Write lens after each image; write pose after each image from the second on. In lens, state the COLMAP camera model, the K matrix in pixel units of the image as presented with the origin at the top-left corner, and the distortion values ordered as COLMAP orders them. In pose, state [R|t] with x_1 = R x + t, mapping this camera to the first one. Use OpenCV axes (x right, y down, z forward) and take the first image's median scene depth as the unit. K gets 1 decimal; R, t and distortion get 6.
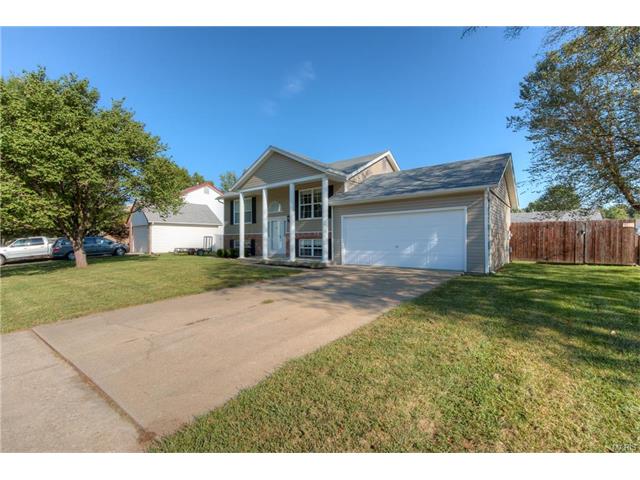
lens RADIAL K [[294.8, 0, 320.0], [0, 294.8, 240.0], [0, 0, 1]] dist [0.001139, 0.000052]
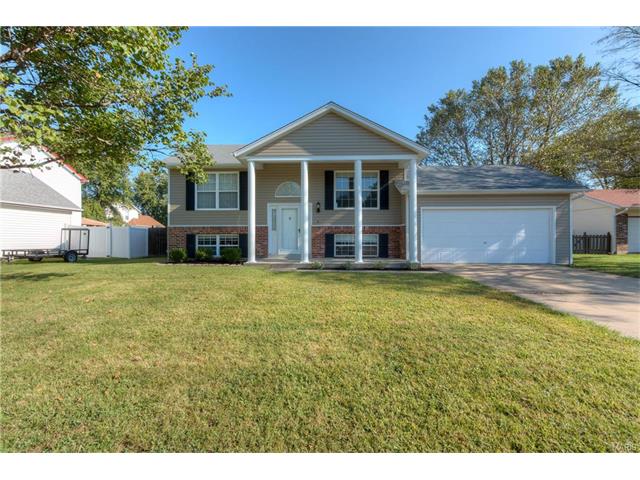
lens RADIAL K [[288.6, 0, 316.4], [0, 288.6, 242.6], [0, 0, 1]] dist [0.001208, 0.000398]
pose [[0.797561, -0.007680, 0.603189, -0.579805], [-0.004167, 0.999825, 0.018241, 0.005452], [-0.603224, -0.017062, 0.797389, 0.436191]]
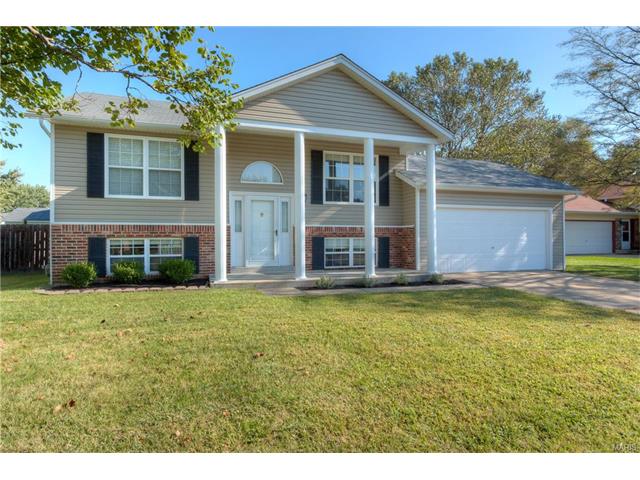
lens RADIAL K [[350.0, 0, 320.0], [0, 350.0, 240.0], [0, 0, 1]] dist [0.000627, -0.000119]
pose [[0.548327, -0.002166, 0.836261, -0.652166], [-0.004265, 0.999976, 0.005386, -0.002139], [-0.836253, -0.006520, 0.548305, 0.656081]]
